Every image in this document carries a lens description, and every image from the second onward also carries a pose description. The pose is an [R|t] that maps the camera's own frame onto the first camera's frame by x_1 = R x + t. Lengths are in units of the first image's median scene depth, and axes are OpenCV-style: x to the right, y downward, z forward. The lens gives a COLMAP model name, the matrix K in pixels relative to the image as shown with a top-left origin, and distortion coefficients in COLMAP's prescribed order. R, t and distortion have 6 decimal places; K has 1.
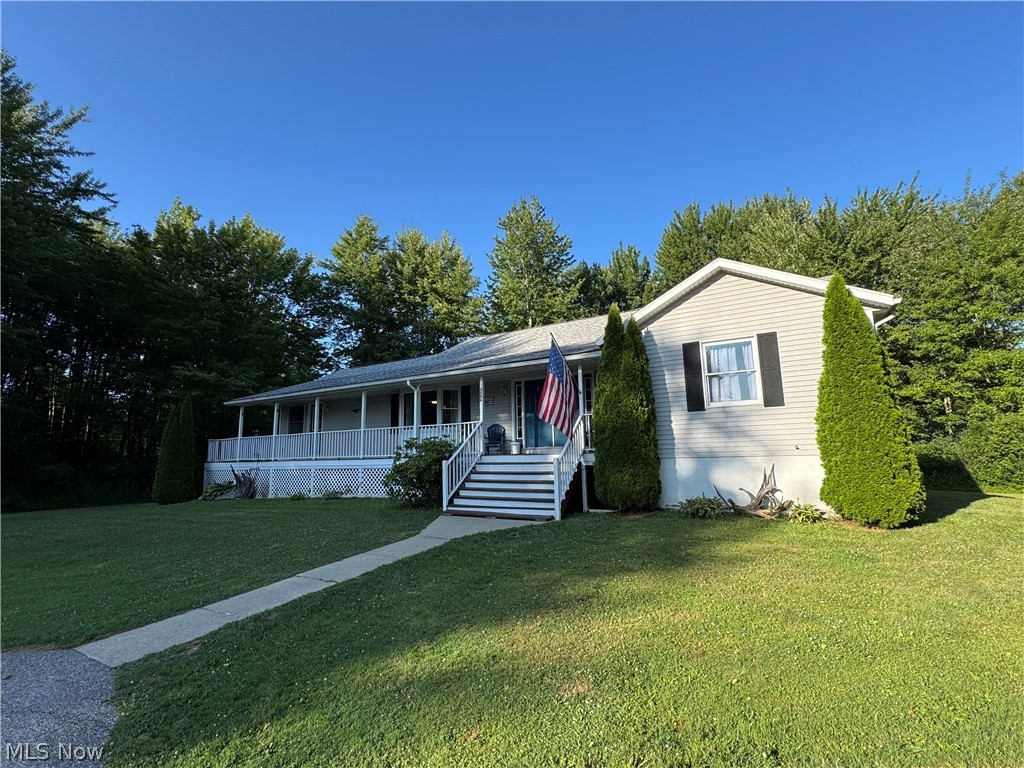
lens RADIAL K [[474.9, 0, 511.4], [0, 474.9, 379.9], [0, 0, 1]] dist [-0.003138, -0.000238]
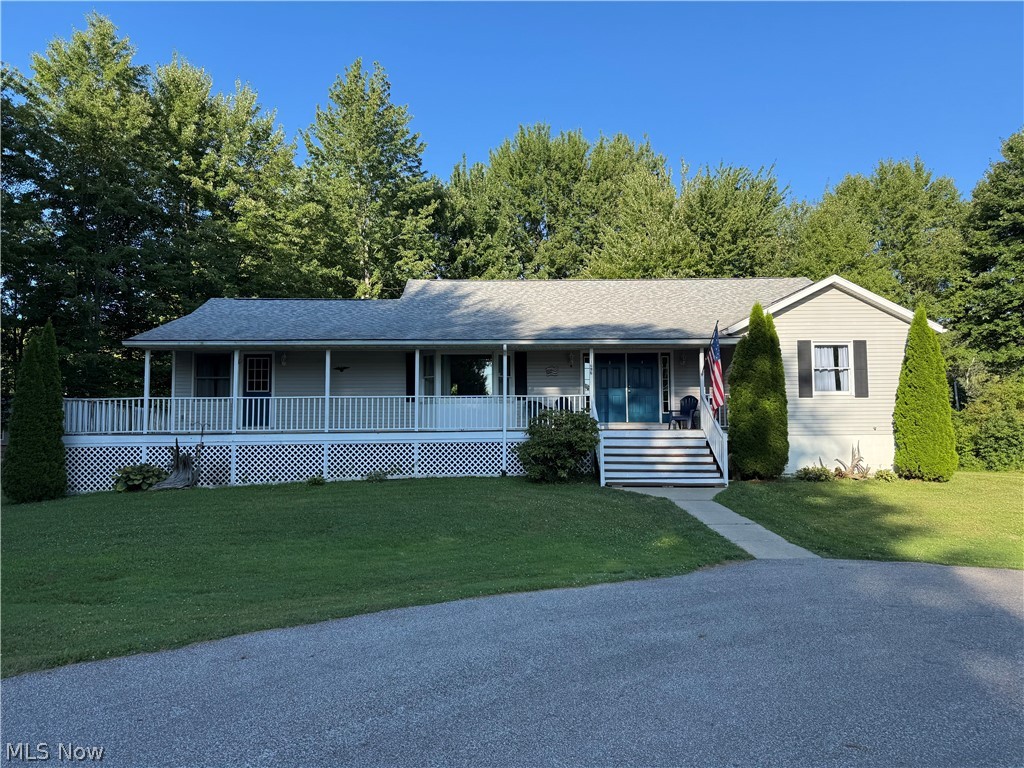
lens RADIAL K [[725.7, 0, 512.9], [0, 725.7, 387.5], [0, 0, 1]] dist [0.028722, -0.008336]
pose [[0.852465, 0.052001, 0.520192, -1.187494], [-0.094920, 0.993898, 0.056194, 0.005868], [-0.514096, -0.097280, 0.852198, -0.202931]]
